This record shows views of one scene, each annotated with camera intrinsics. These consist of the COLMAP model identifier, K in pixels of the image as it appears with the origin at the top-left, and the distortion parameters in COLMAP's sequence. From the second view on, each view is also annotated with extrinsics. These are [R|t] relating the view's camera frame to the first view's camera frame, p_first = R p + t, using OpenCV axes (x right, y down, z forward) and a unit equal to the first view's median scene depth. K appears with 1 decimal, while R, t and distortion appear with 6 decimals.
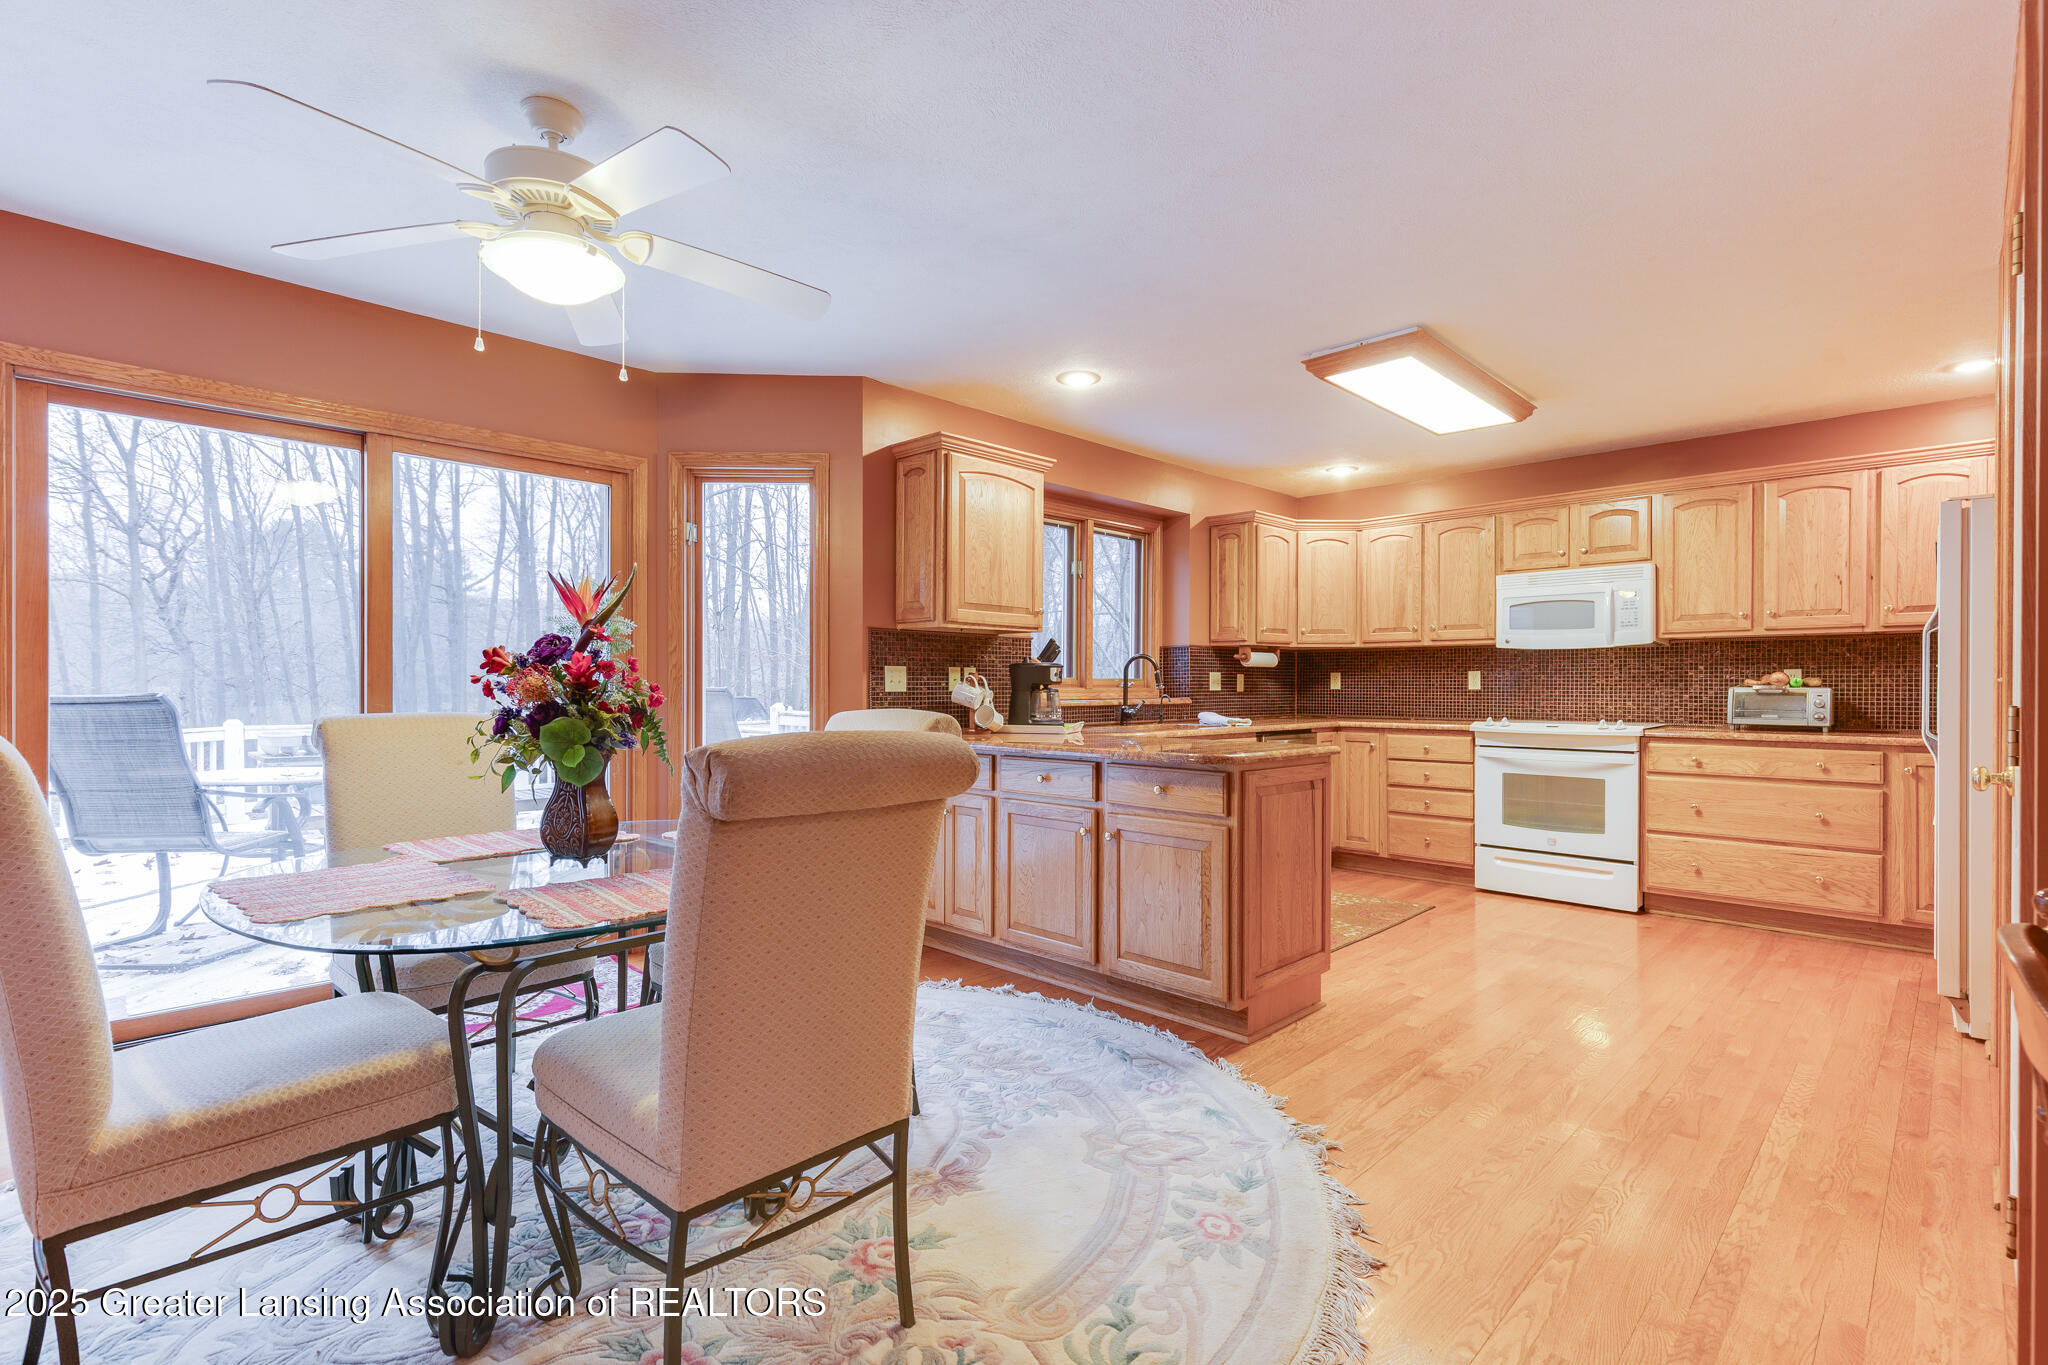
lens RADIAL K [[942.7, 0, 1031.5], [0, 942.7, 690.9], [0, 0, 1]] dist [0.001548, -0.000306]
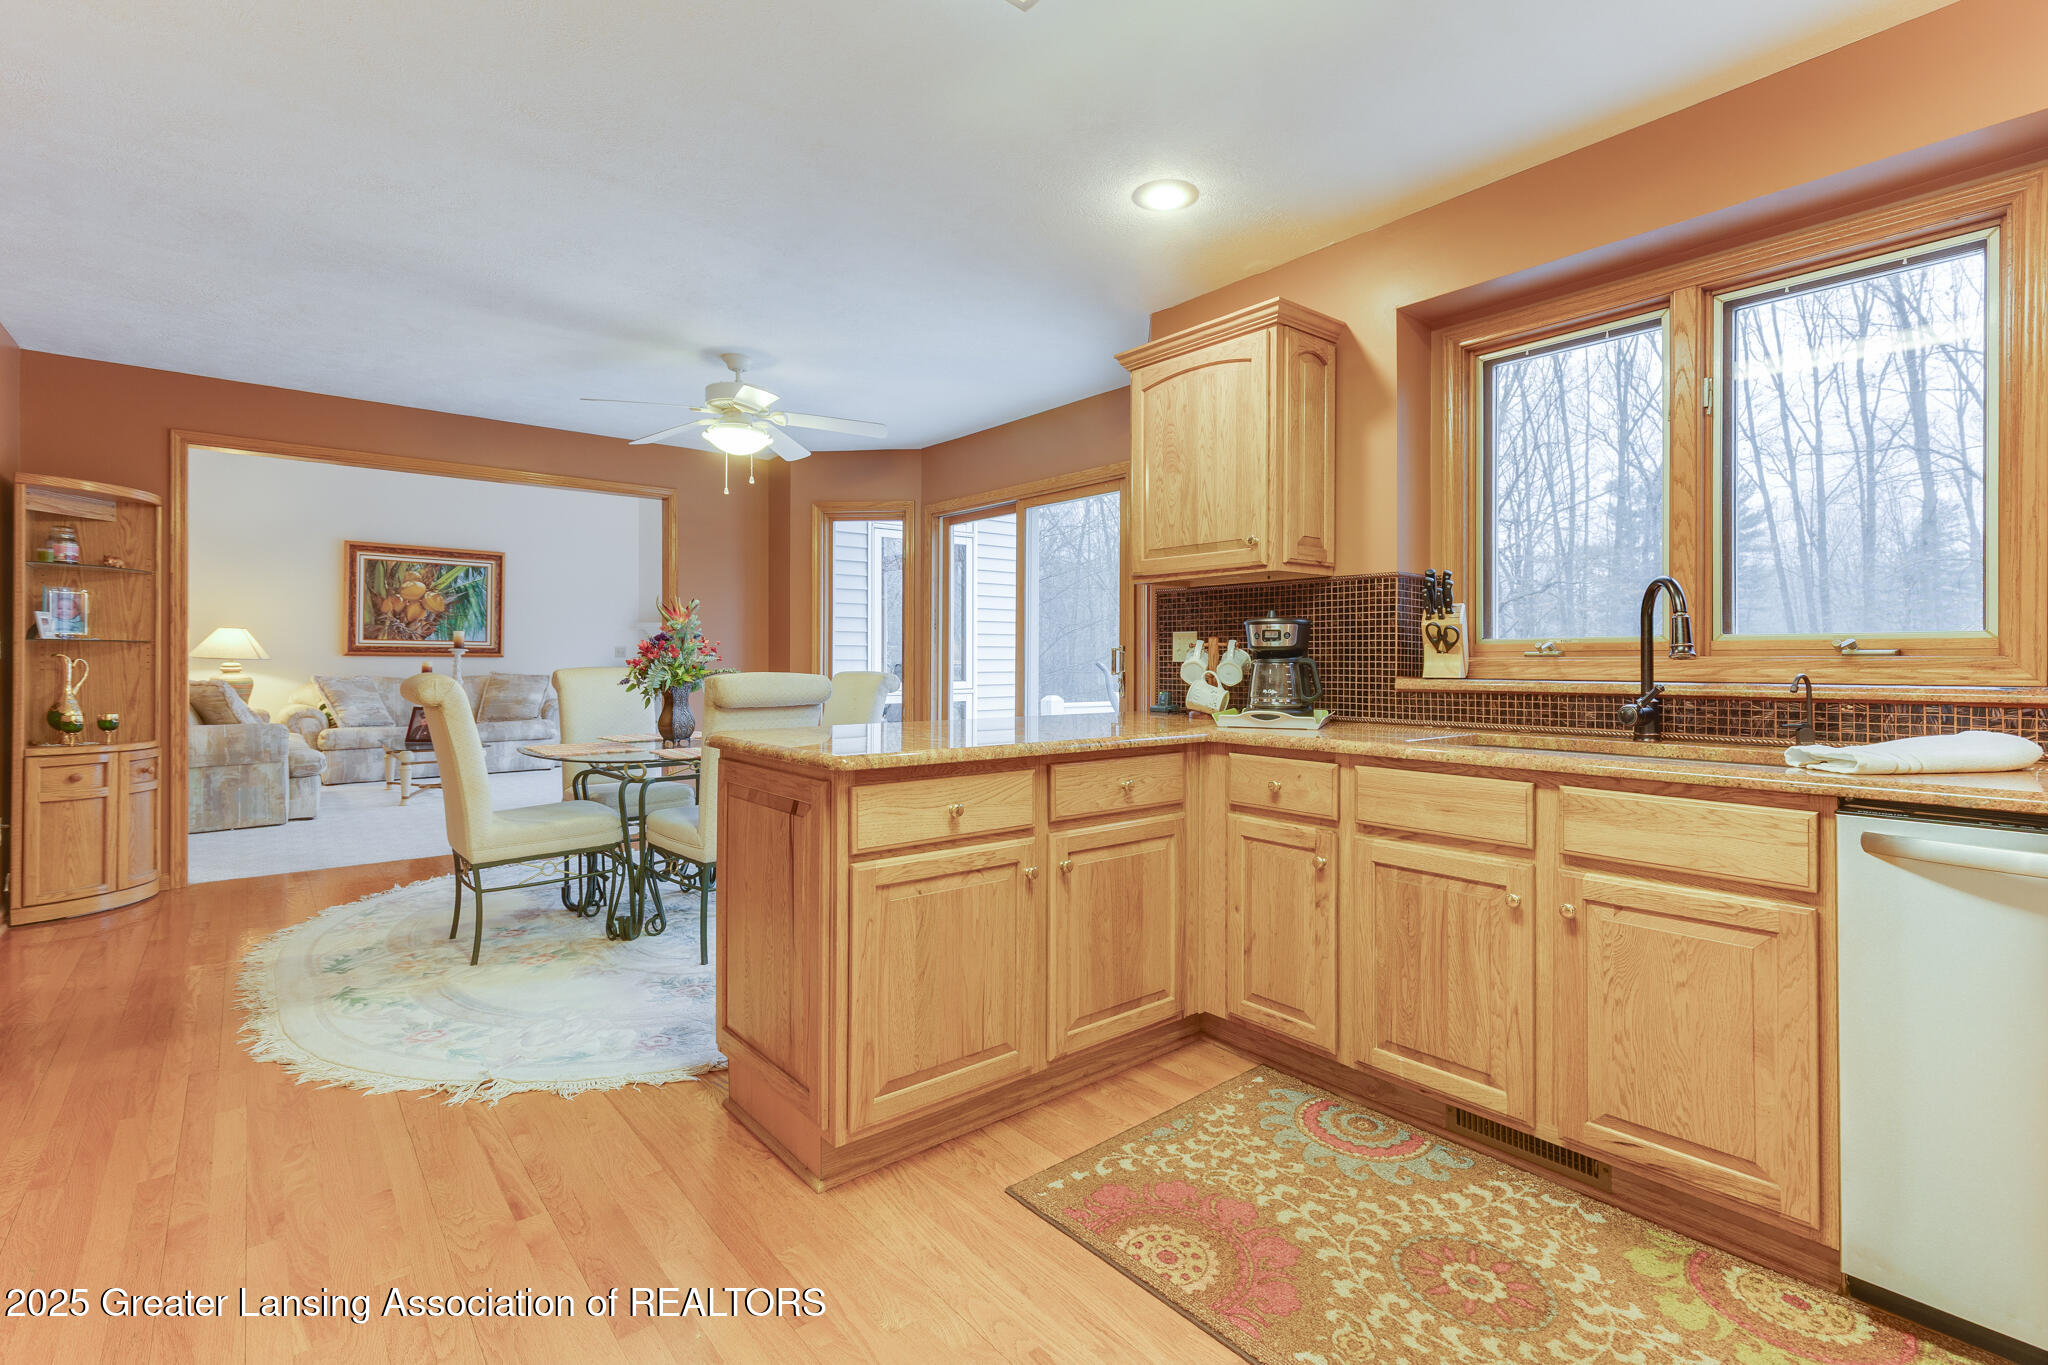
lens RADIAL K [[932.1, 0, 1039.4], [0, 932.1, 658.0], [0, 0, 1]] dist [0.002785, 0.000189]
pose [[-0.088951, -0.004170, -0.996027, 0.608303], [-0.006515, 0.999972, -0.003605, 0.001186], [0.996015, 0.006168, -0.088976, 0.820345]]
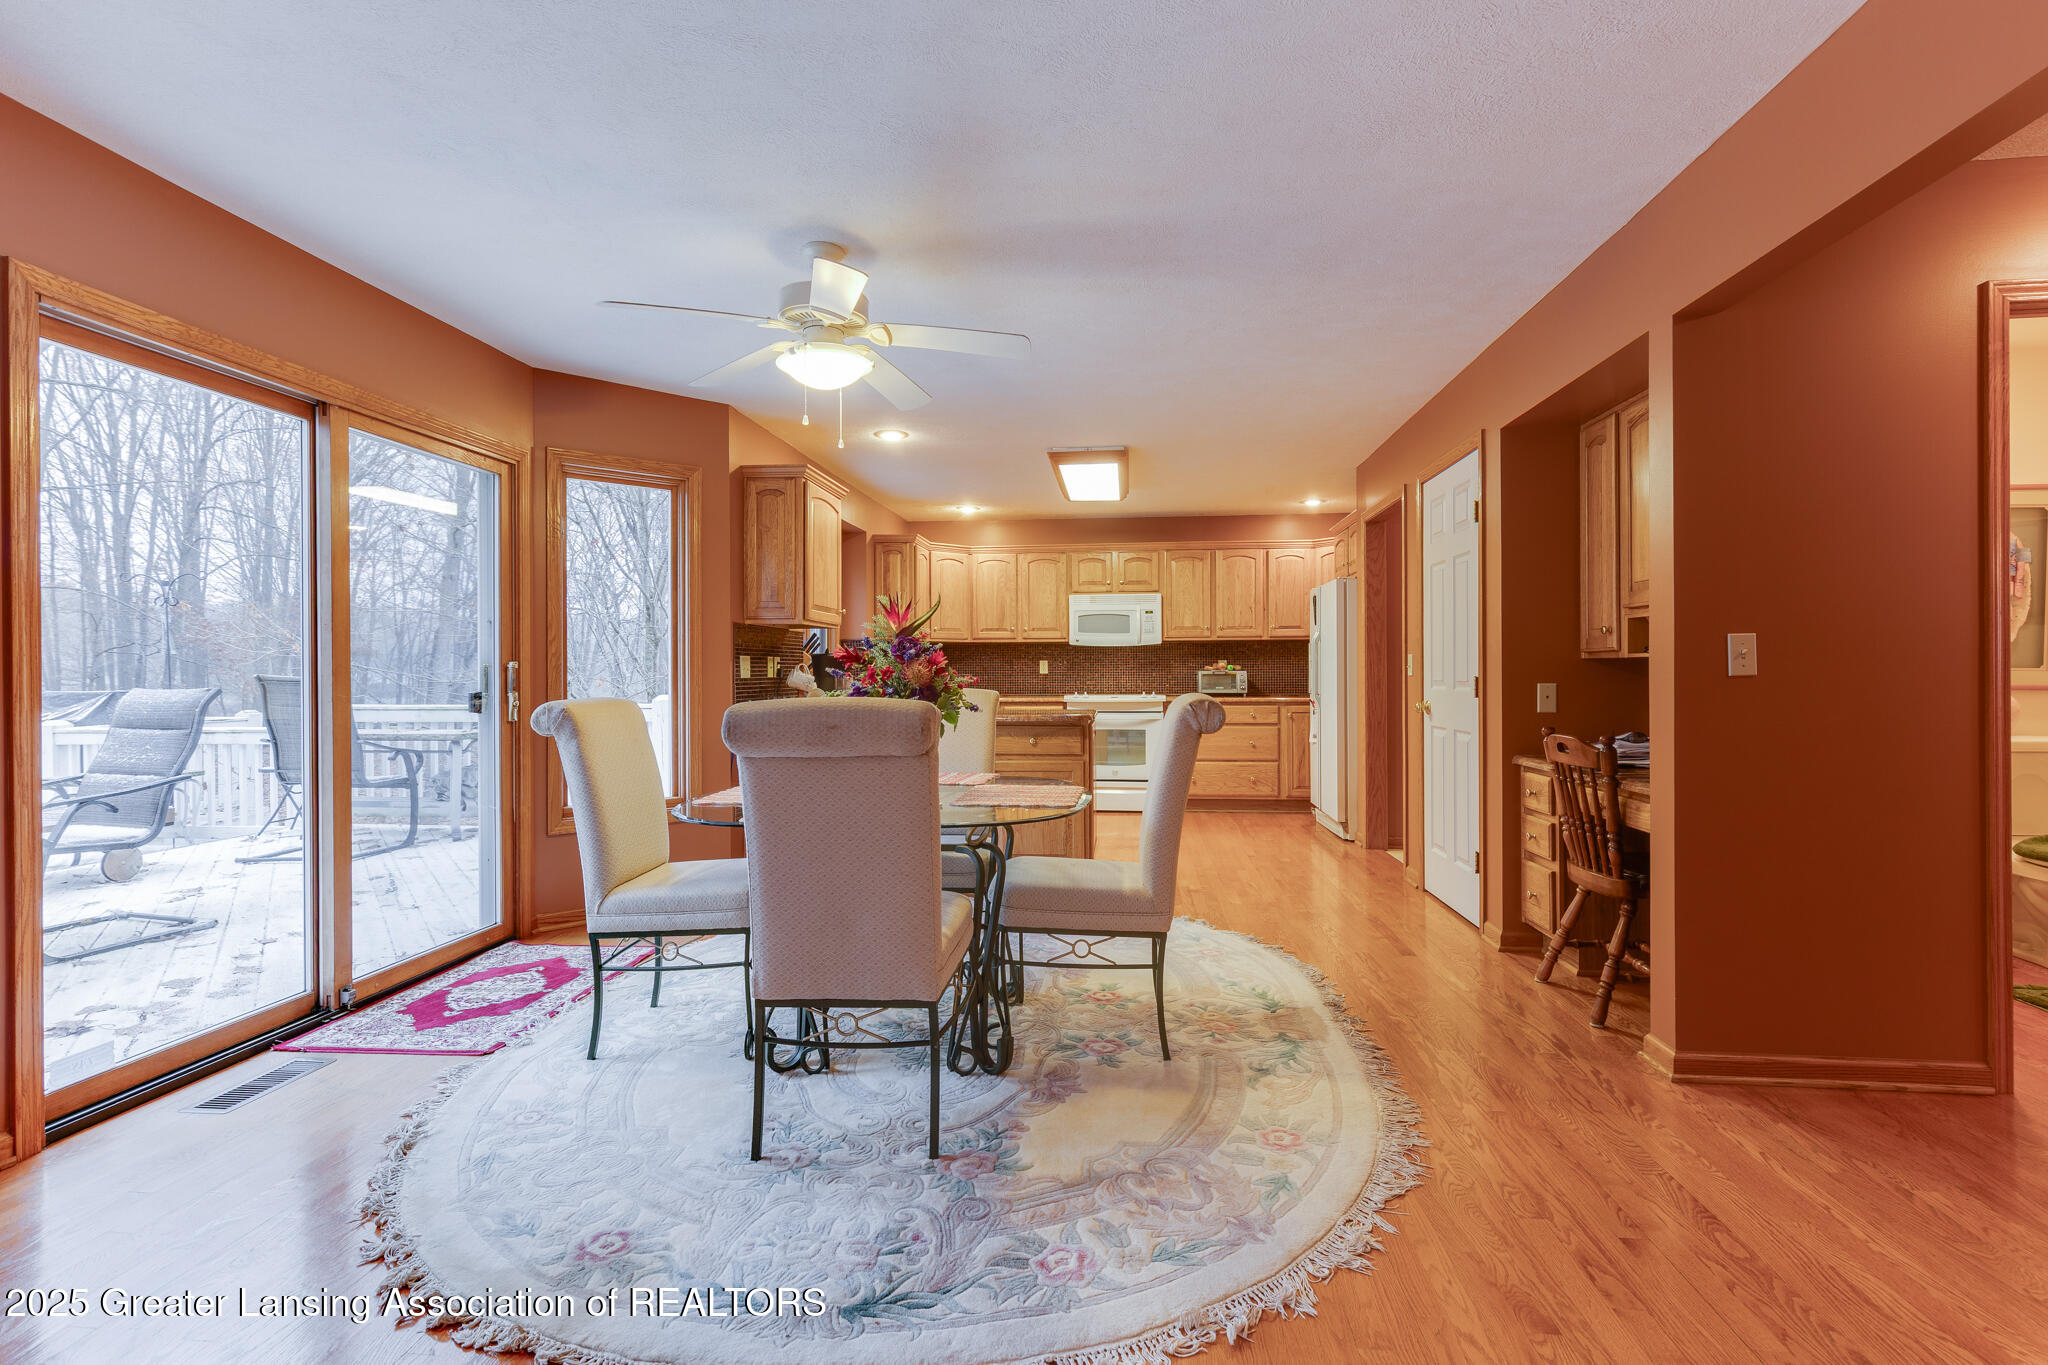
lens RADIAL K [[933.9, 0, 1033.6], [0, 933.9, 672.3], [0, 0, 1]] dist [0.005931, -0.000107]
pose [[0.784534, -0.005308, 0.620064, -0.497855], [0.008730, 0.999959, -0.002486, 0.000167], [-0.620025, 0.007363, 0.784548, -0.107979]]
